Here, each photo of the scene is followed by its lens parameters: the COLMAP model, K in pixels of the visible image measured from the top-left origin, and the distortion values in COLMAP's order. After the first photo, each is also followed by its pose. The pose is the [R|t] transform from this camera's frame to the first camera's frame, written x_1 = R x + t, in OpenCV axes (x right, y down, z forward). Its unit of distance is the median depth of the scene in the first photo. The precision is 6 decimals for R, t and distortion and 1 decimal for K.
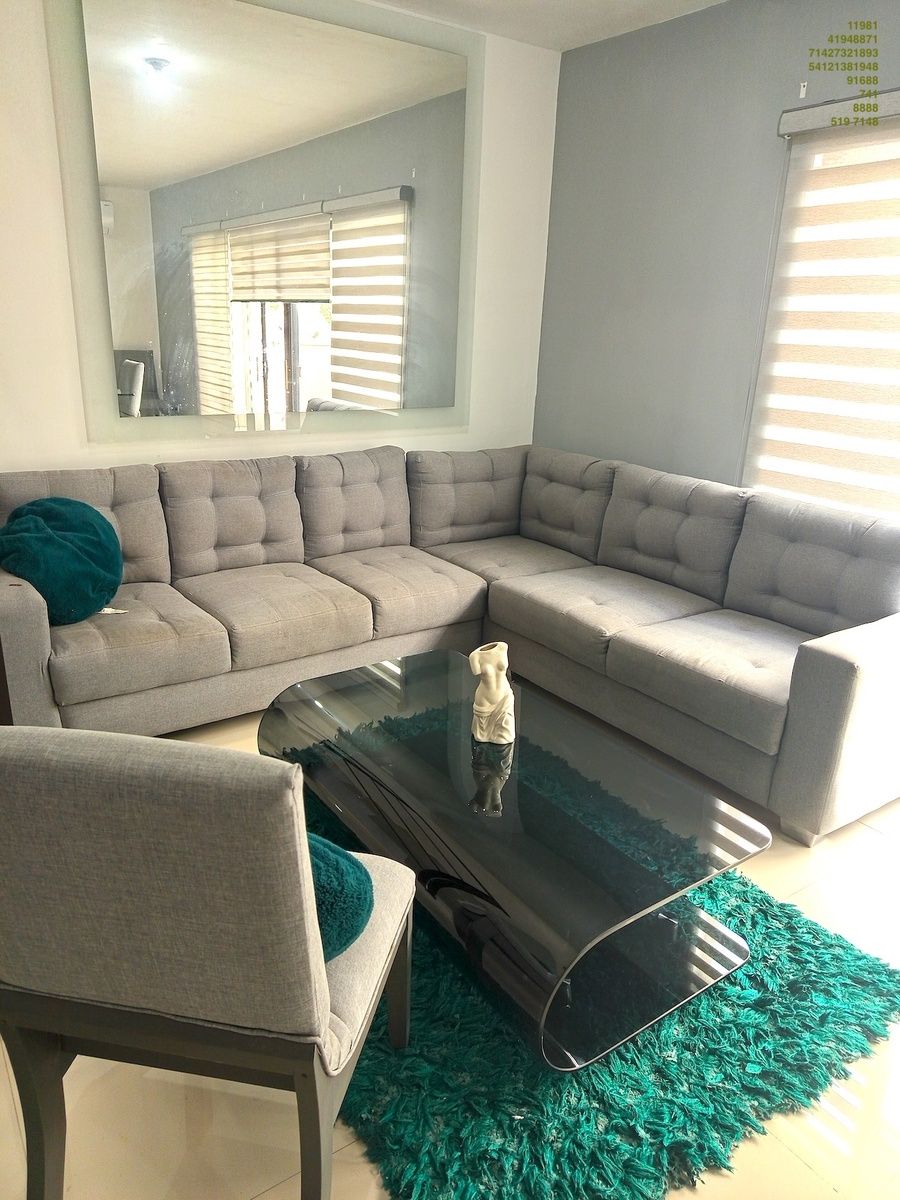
lens RADIAL K [[830.0, 0, 448.2], [0, 830.0, 602.0], [0, 0, 1]] dist [0.004165, -0.000379]
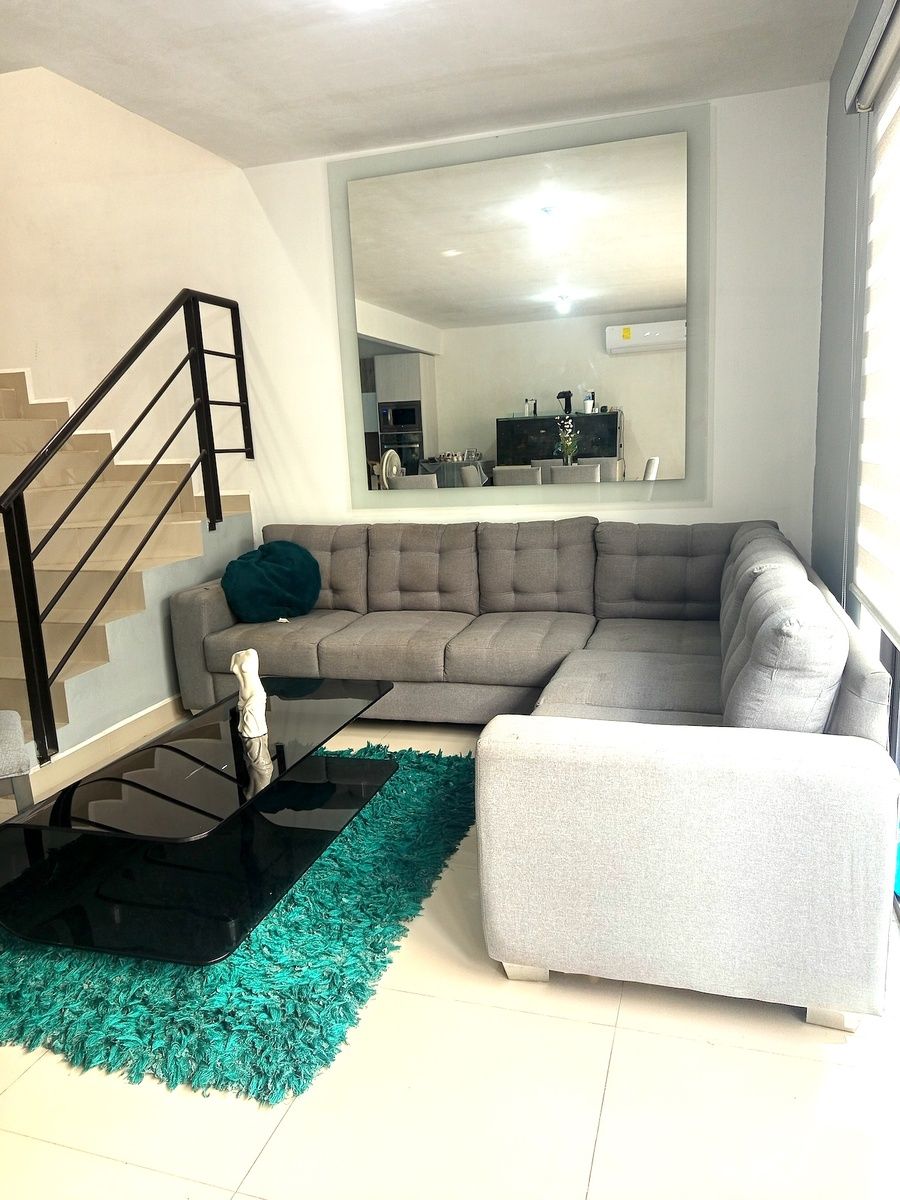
lens RADIAL K [[830.0, 0, 447.3], [0, 830.0, 598.2], [0, 0, 1]] dist [0.004165, -0.000379]
pose [[0.611170, 0.084407, -0.786986, 0.680098], [-0.183439, 0.982331, -0.037100, -0.019973], [0.769949, 0.167038, 0.615854, 0.265196]]
